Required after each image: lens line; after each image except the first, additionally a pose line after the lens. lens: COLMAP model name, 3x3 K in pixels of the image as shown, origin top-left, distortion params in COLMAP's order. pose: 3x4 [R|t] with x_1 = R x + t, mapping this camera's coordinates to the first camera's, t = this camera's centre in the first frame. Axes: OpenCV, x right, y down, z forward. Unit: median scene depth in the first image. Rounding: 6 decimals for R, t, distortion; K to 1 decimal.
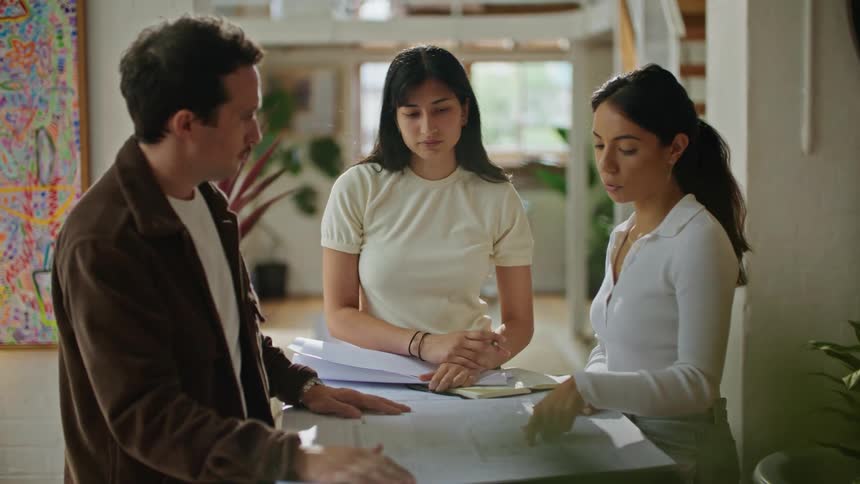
lens RADIAL K [[1416.8, 0, 436.5], [0, 1416.8, 251.3], [0, 0, 1]] dist [-0.076929, 0.000000]
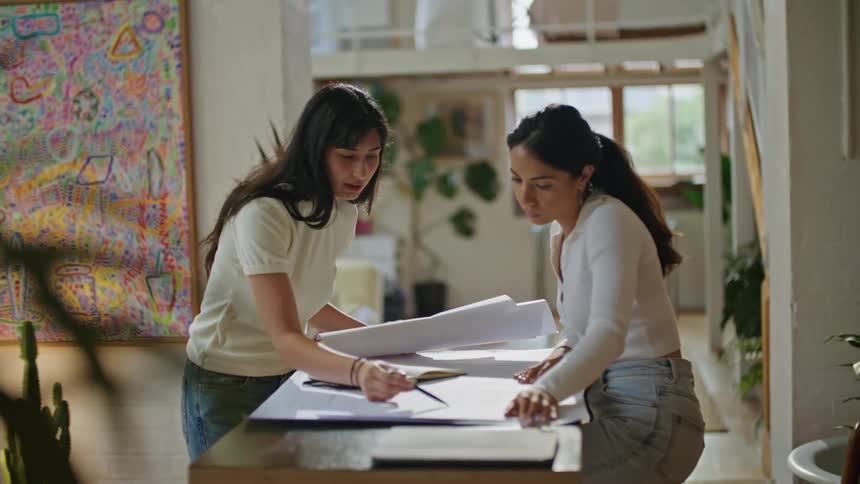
lens RADIAL K [[1416.8, 0, 422.9], [0, 1416.8, 238.4], [0, 0, 1]] dist [-0.076929, 0.000000]
pose [[0.987758, -0.012930, -0.155455, 0.114097], [0.008167, 0.999479, -0.031239, 0.022345], [0.155778, 0.029587, 0.987349, -0.097444]]
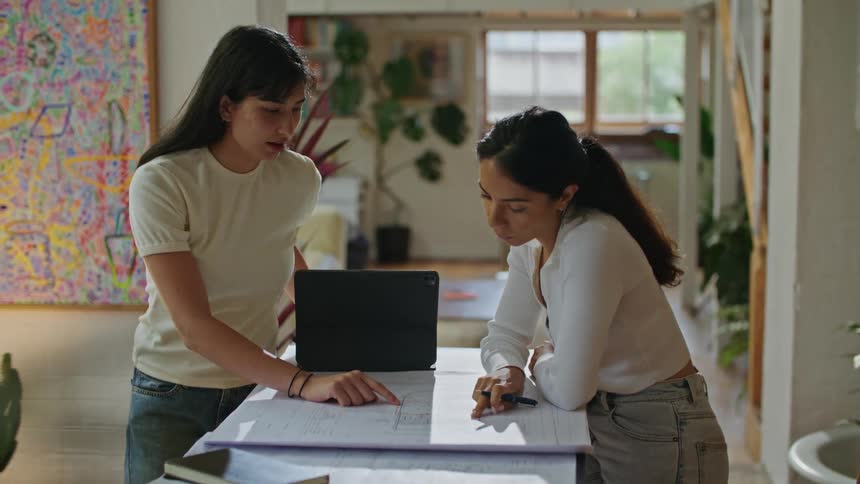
lens RADIAL K [[1416.8, 0, 427.0], [0, 1416.8, 246.4], [0, 0, 1]] dist [-0.076929, 0.000000]
pose [[0.992607, 0.019919, -0.119725, 0.081684], [-0.017189, 0.999569, 0.023796, -0.007485], [0.120147, -0.021562, 0.992522, -0.025385]]
